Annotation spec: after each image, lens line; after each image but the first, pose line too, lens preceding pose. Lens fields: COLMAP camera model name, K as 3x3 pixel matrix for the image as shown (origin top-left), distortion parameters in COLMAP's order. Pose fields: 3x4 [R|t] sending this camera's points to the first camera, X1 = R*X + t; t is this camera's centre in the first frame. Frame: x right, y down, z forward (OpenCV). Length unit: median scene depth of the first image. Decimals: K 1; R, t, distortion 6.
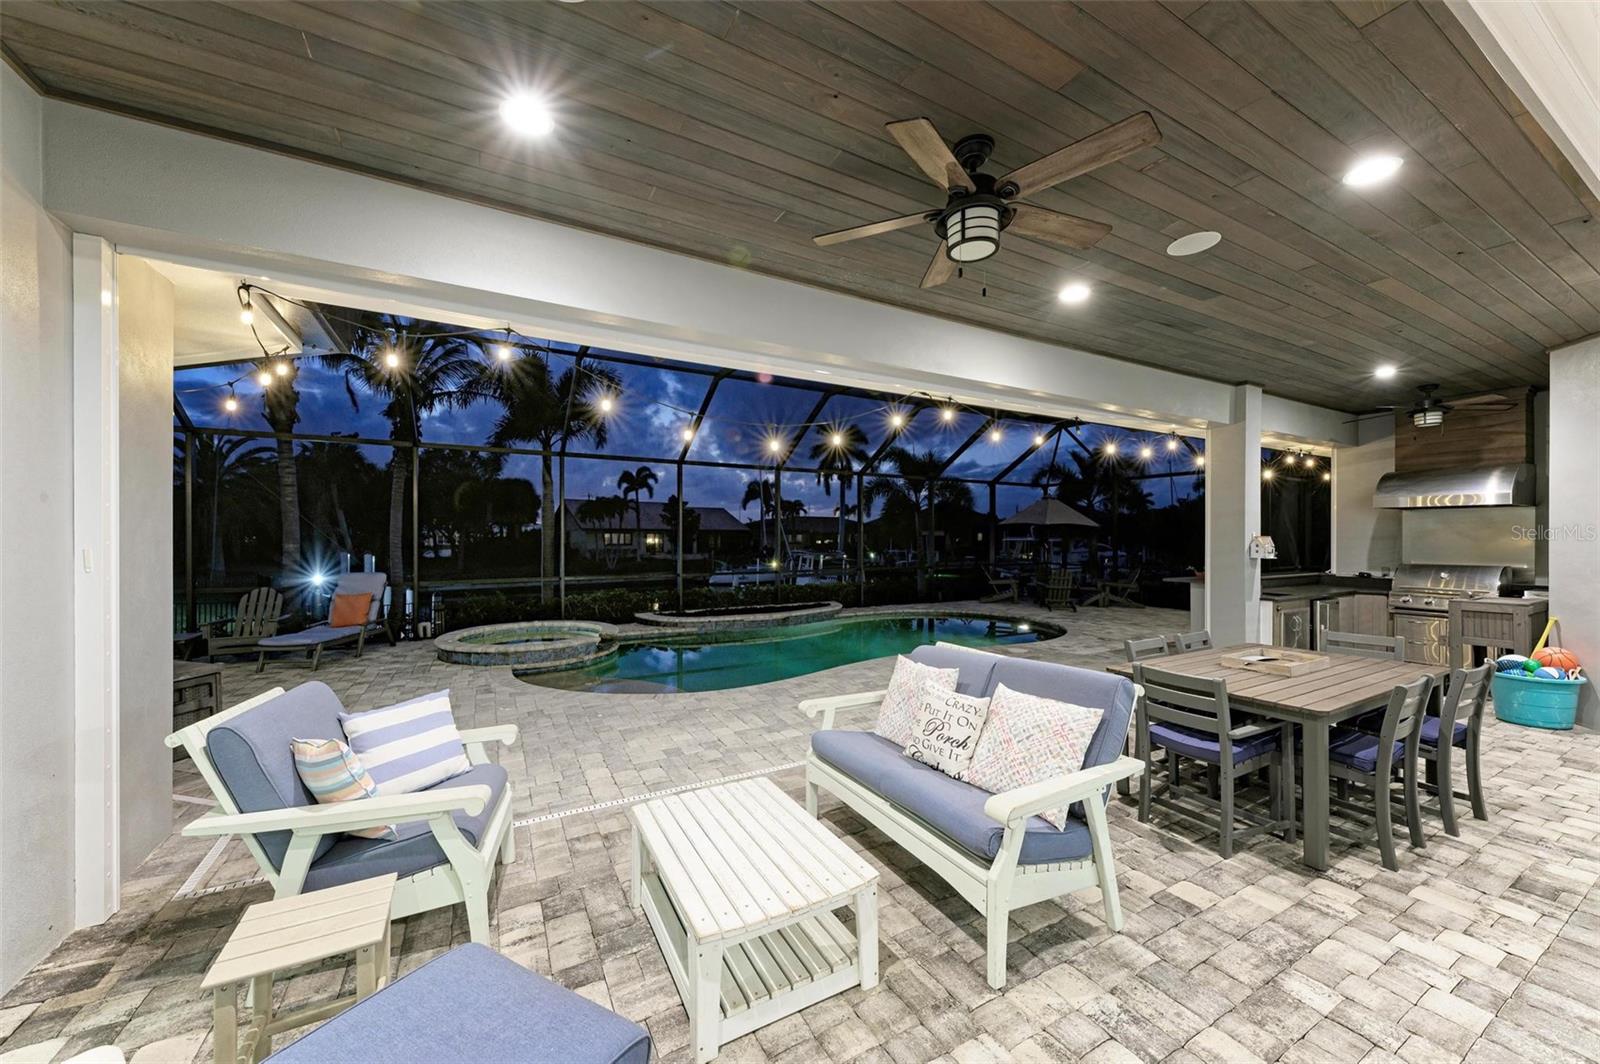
lens RADIAL K [[580.7, 0, 800.9], [0, 580.7, 536.4], [0, 0, 1]] dist [0.007325, -0.001793]
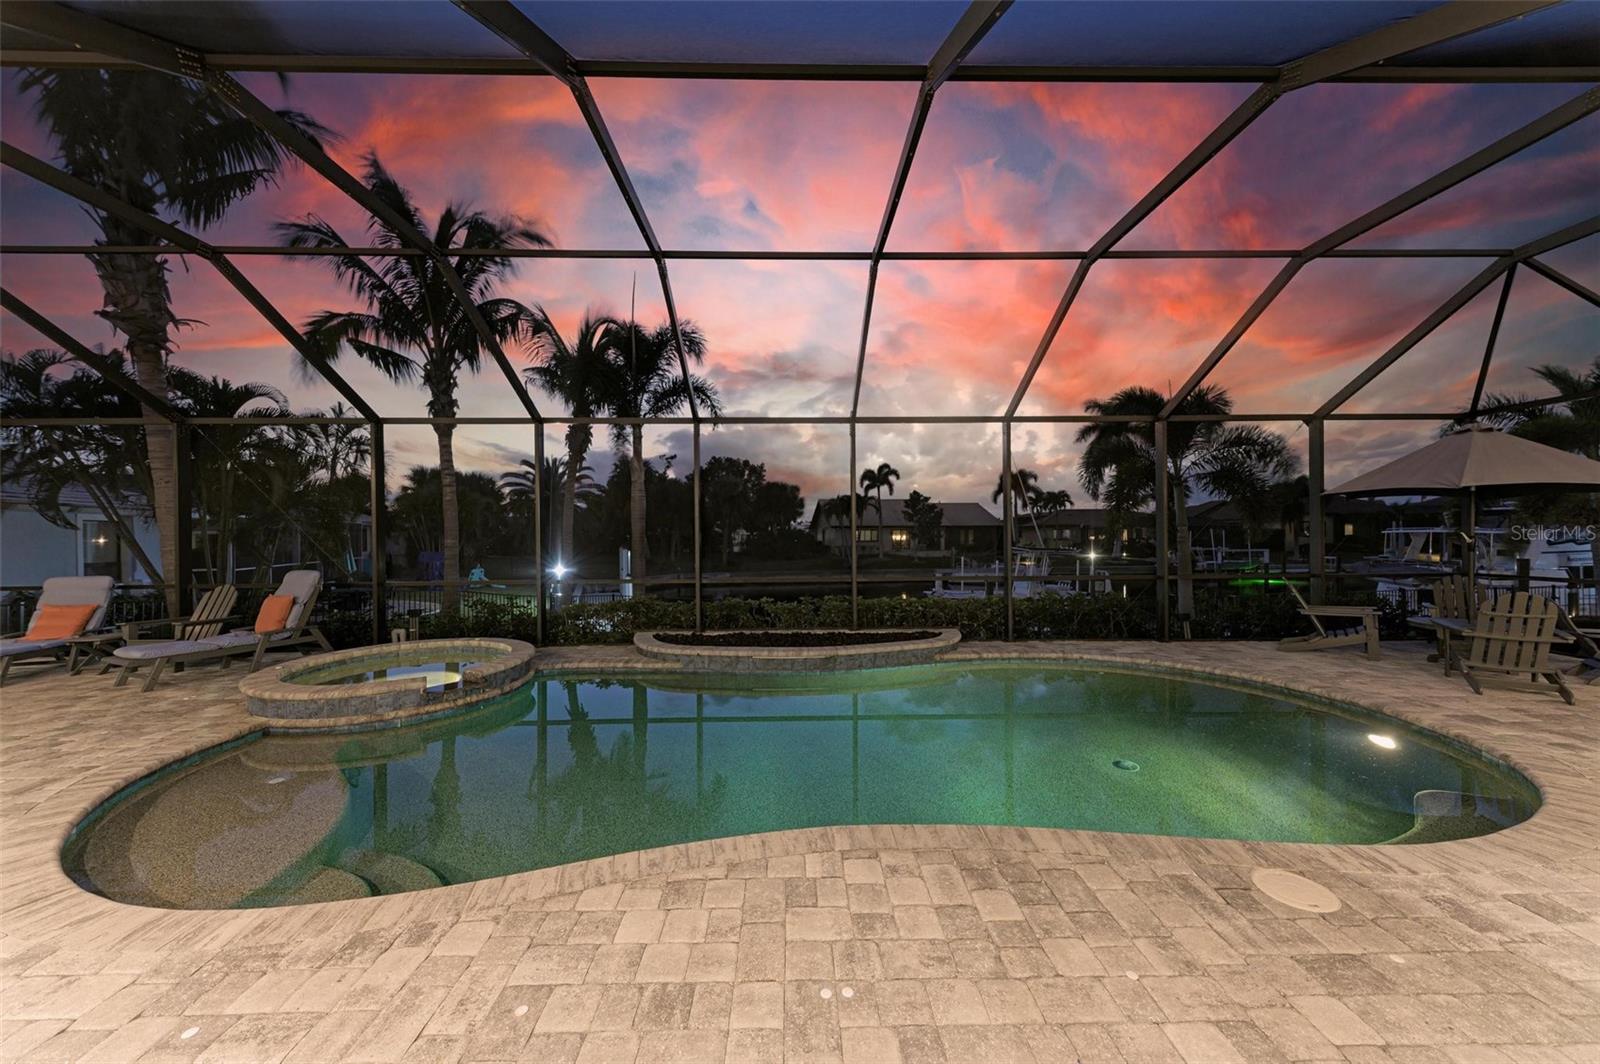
lens RADIAL K [[546.1, 0, 799.7], [0, 546.1, 530.6], [0, 0, 1]] dist [0.009473, -0.001216]
pose [[0.881633, -0.013046, -0.471756, 0.093392], [0.009875, 0.999909, -0.009197, 0.005893], [0.471833, 0.003450, 0.881681, 0.209132]]
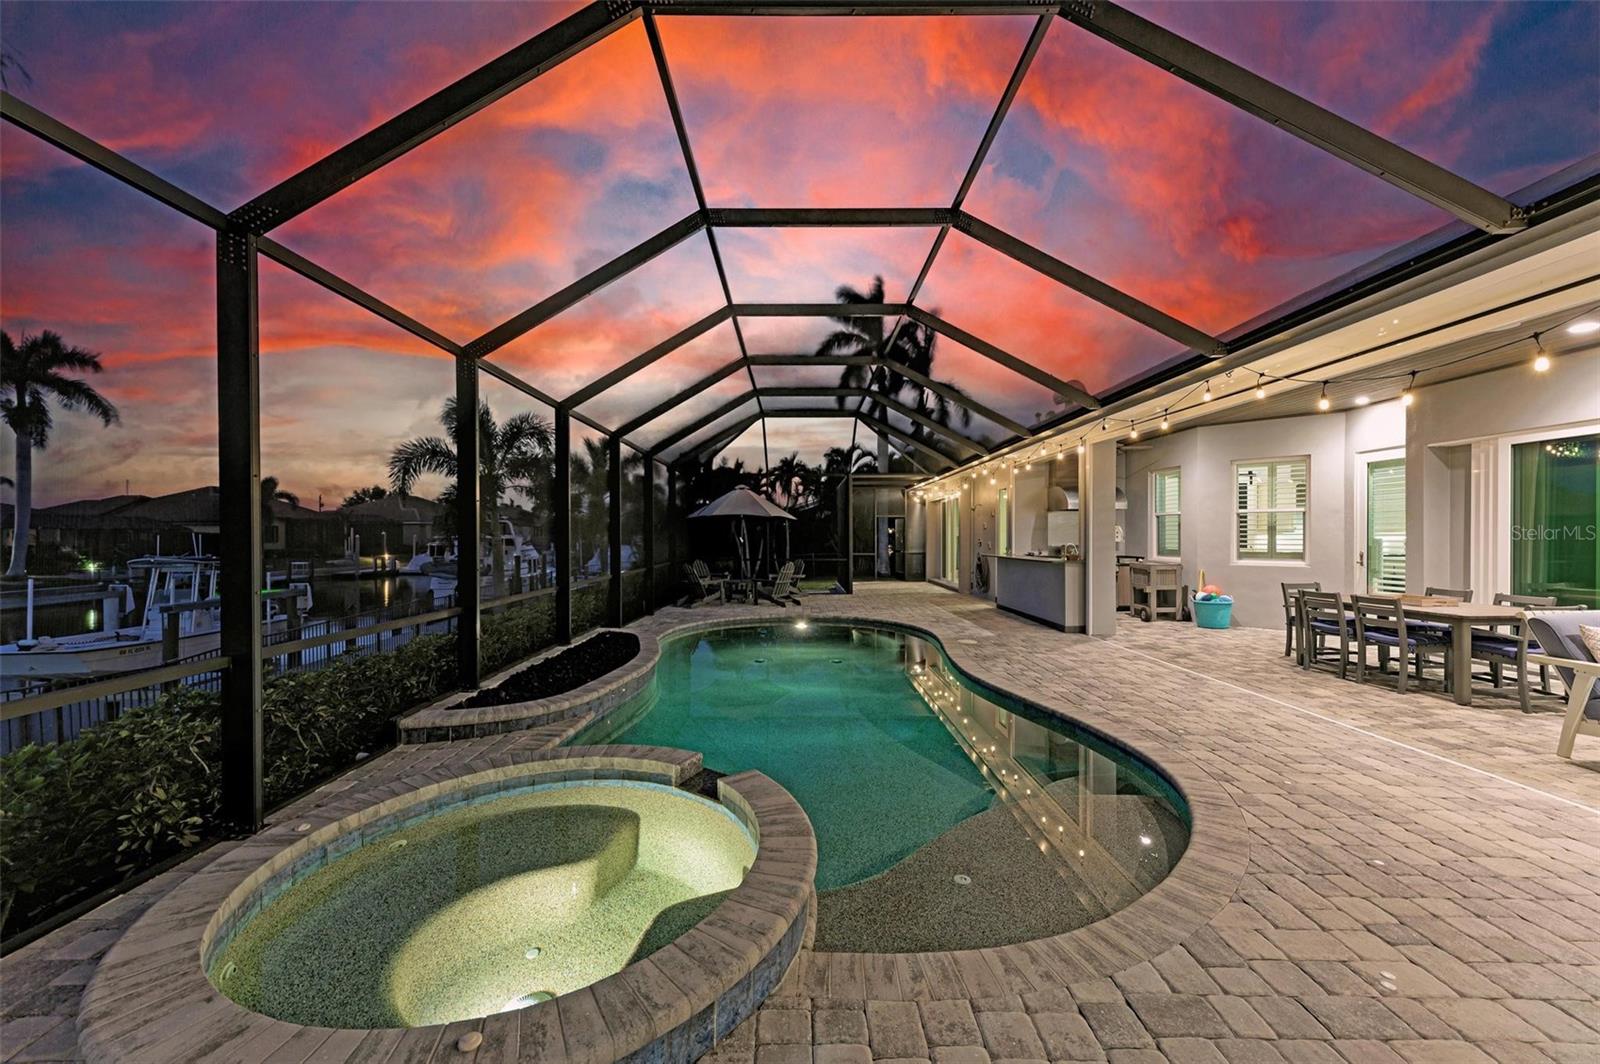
lens RADIAL K [[615.7, 0, 803.8], [0, 615.7, 540.3], [0, 0, 1]] dist [0.002223, 0.000154]
pose [[0.485476, -0.011639, 0.874172, -0.216325], [0.003592, 0.999929, 0.011319, 0.004509], [-0.874242, -0.002355, 0.485484, 0.241901]]
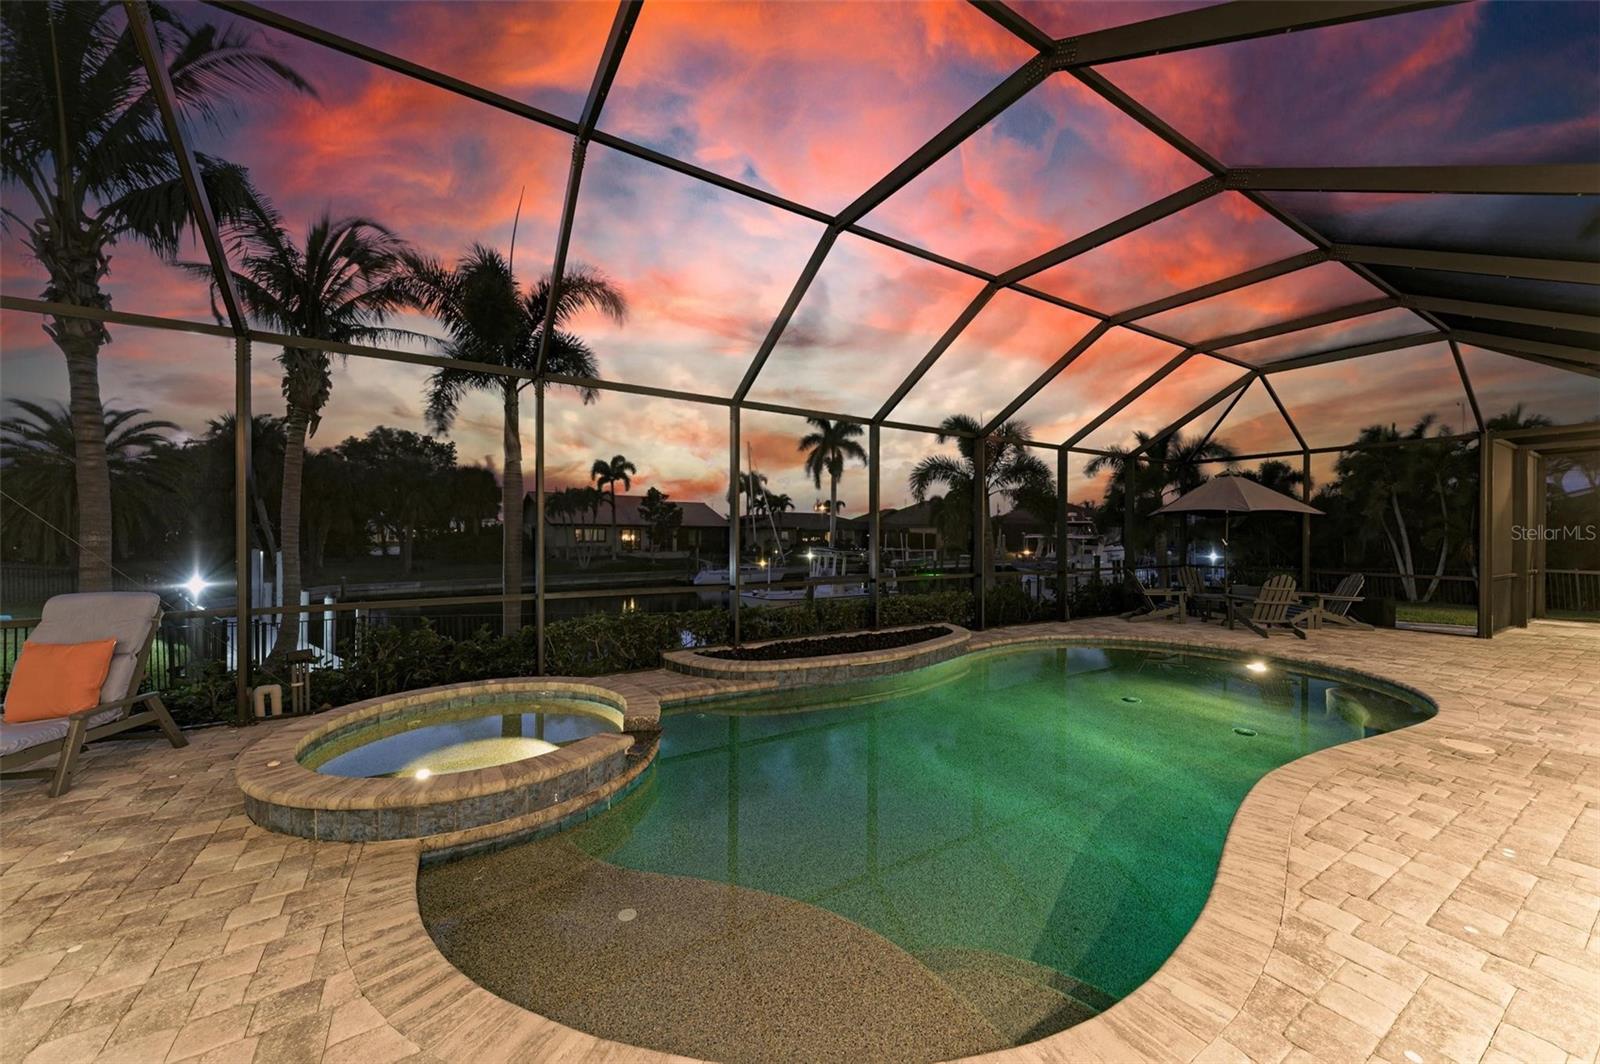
lens RADIAL K [[580.7, 0, 798.5], [0, 580.7, 537.1], [0, 0, 1]] dist [0.007325, -0.001793]
pose [[0.998849, 0.002272, 0.047909, -0.074836], [-0.002508, 0.999985, 0.004866, 0.004710], [-0.047898, -0.004980, 0.998840, 0.170295]]
